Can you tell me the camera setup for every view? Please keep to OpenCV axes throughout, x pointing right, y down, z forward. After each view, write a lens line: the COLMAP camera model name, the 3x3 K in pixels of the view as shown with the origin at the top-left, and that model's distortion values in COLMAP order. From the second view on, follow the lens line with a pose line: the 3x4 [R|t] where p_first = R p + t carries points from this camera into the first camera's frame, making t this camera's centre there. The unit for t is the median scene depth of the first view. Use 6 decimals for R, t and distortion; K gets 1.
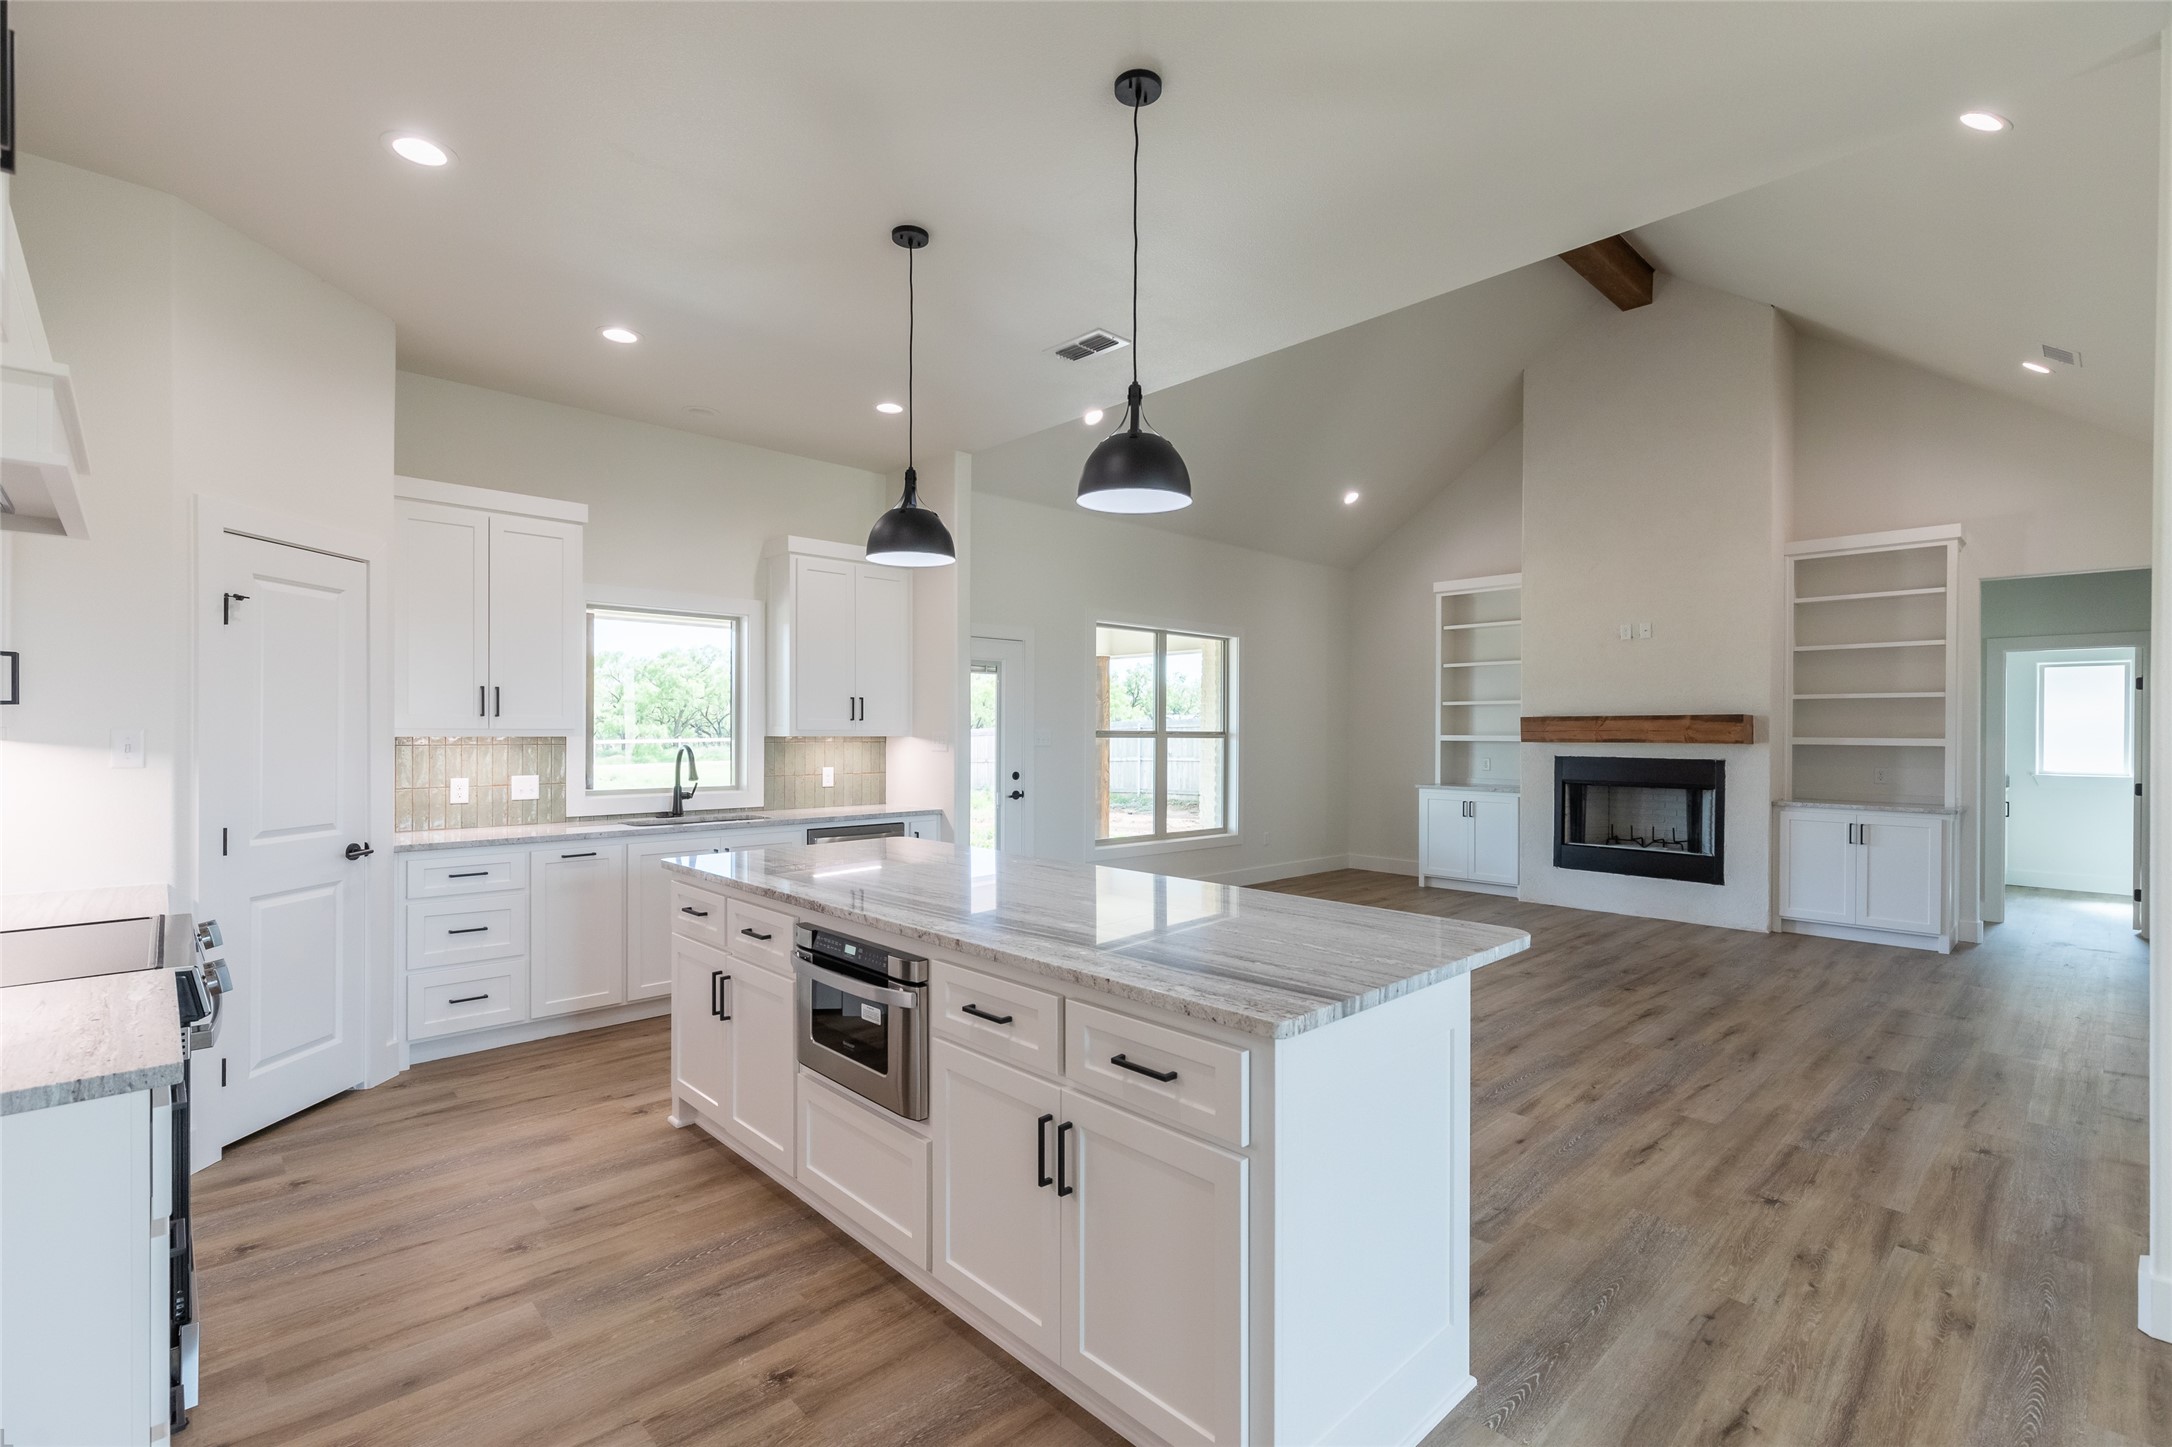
lens RADIAL K [[964.7, 0, 1086.0], [0, 964.7, 723.5], [0, 0, 1]] dist [0.002733, -0.000469]
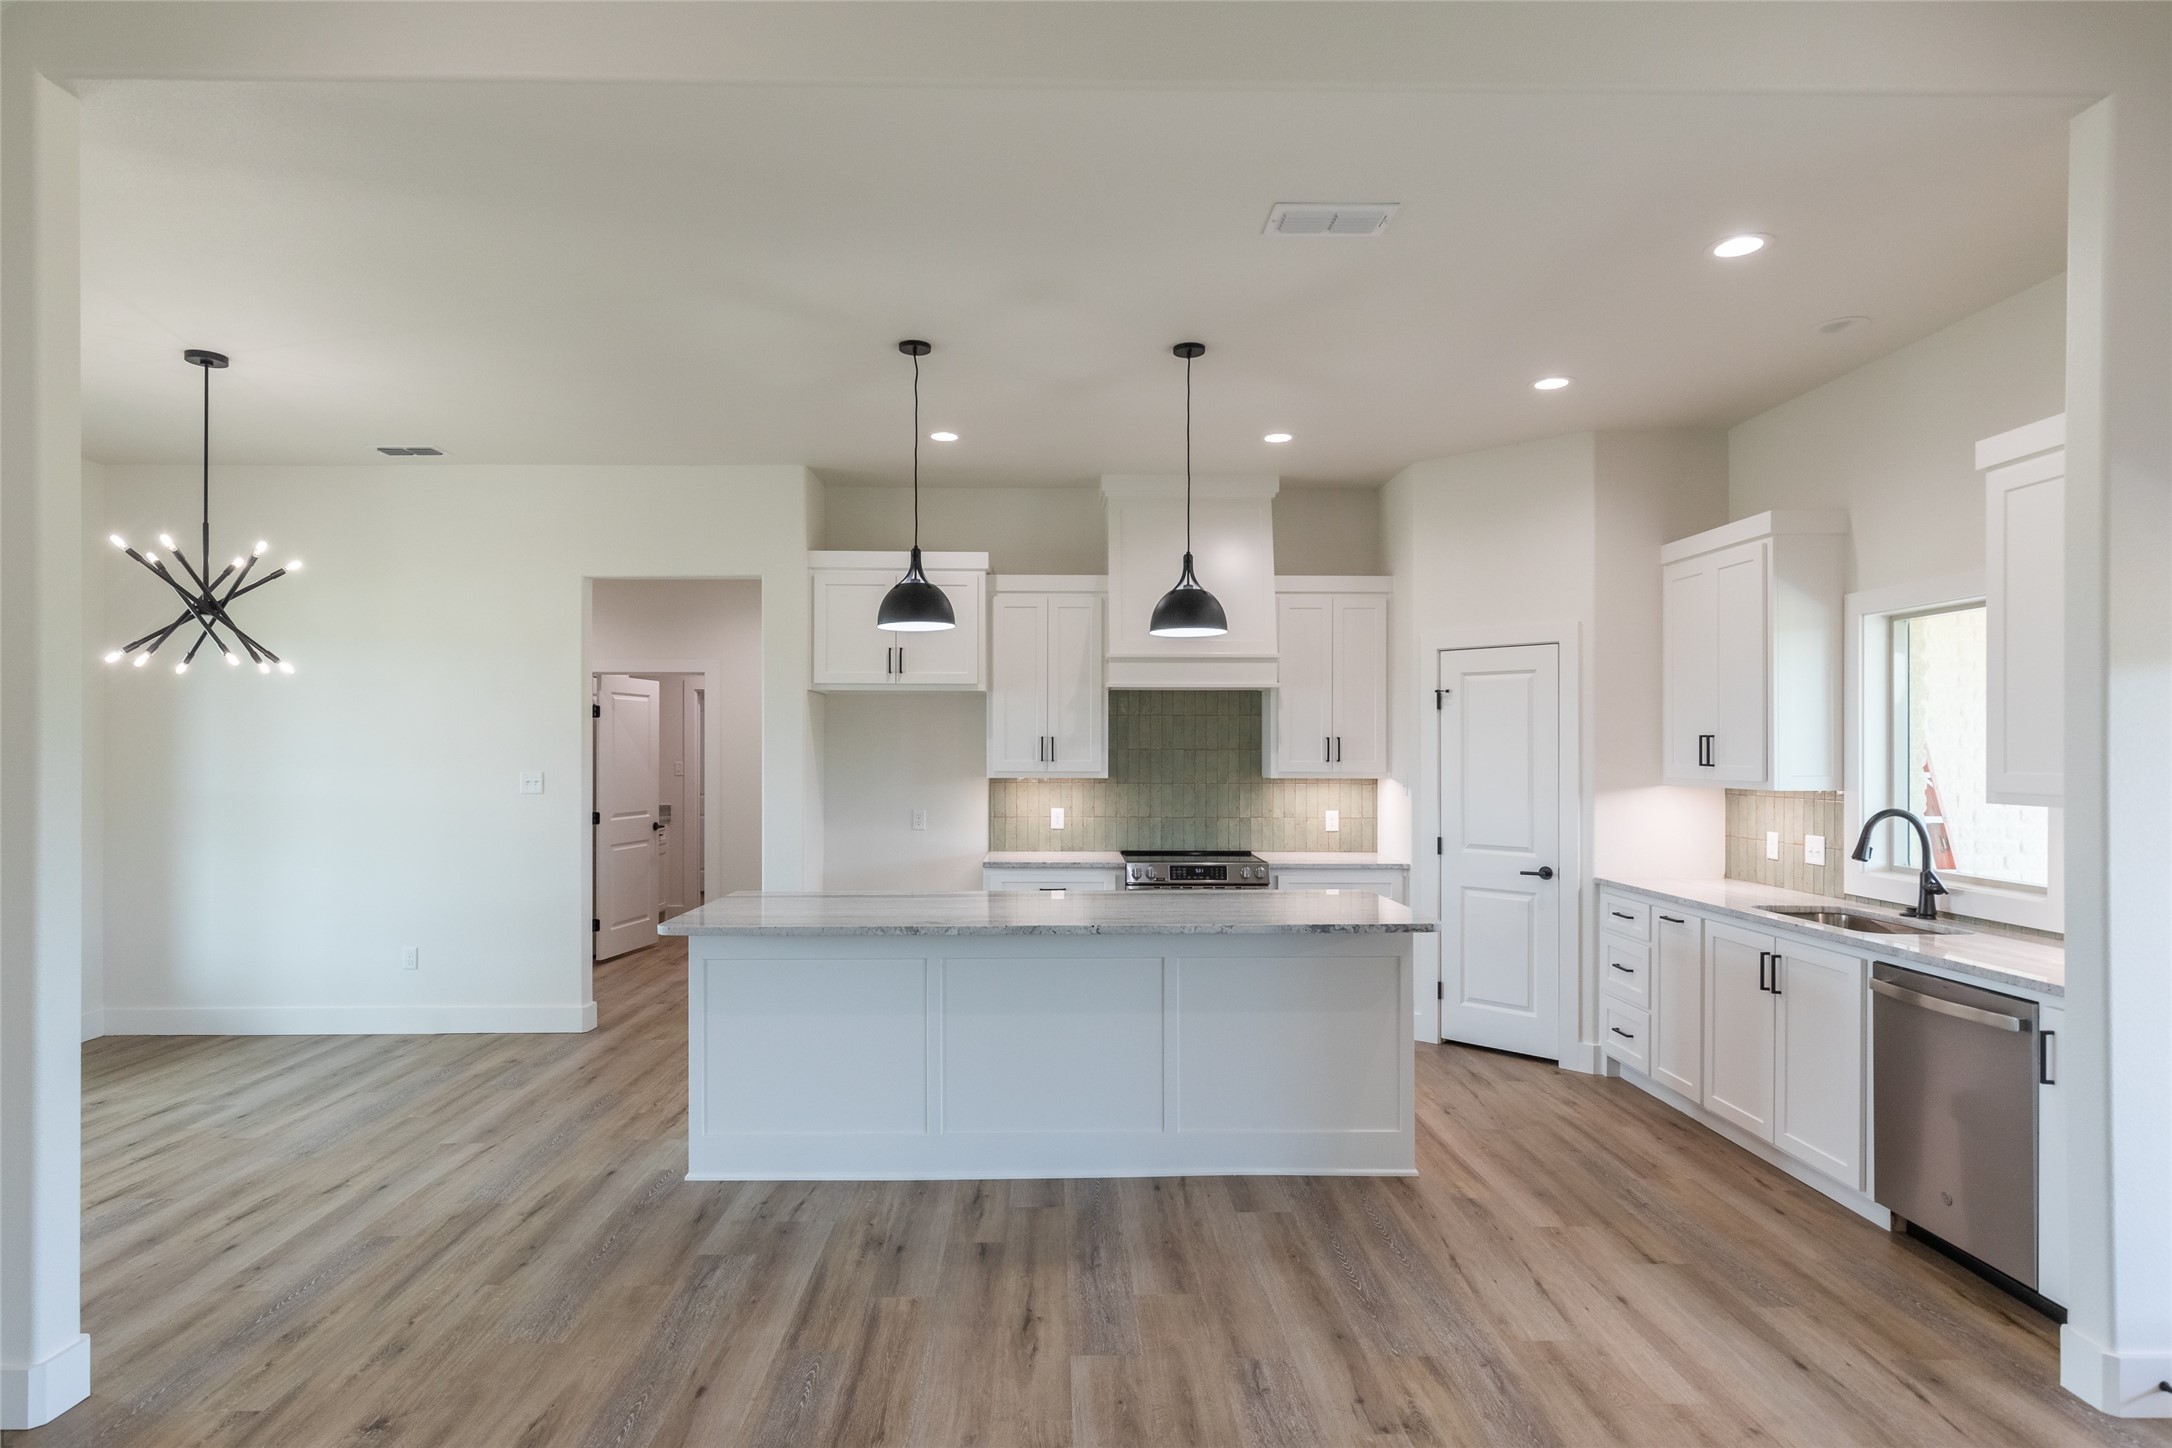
lens RADIAL K [[1230.2, 0, 1084.1], [0, 1230.2, 746.5], [0, 0, 1]] dist [-0.042982, 0.001969]
pose [[-0.683048, -0.009438, -0.730313, 0.961020], [-0.004150, 0.999951, -0.009042, -0.018595], [0.730362, -0.003145, -0.683053, 1.918114]]
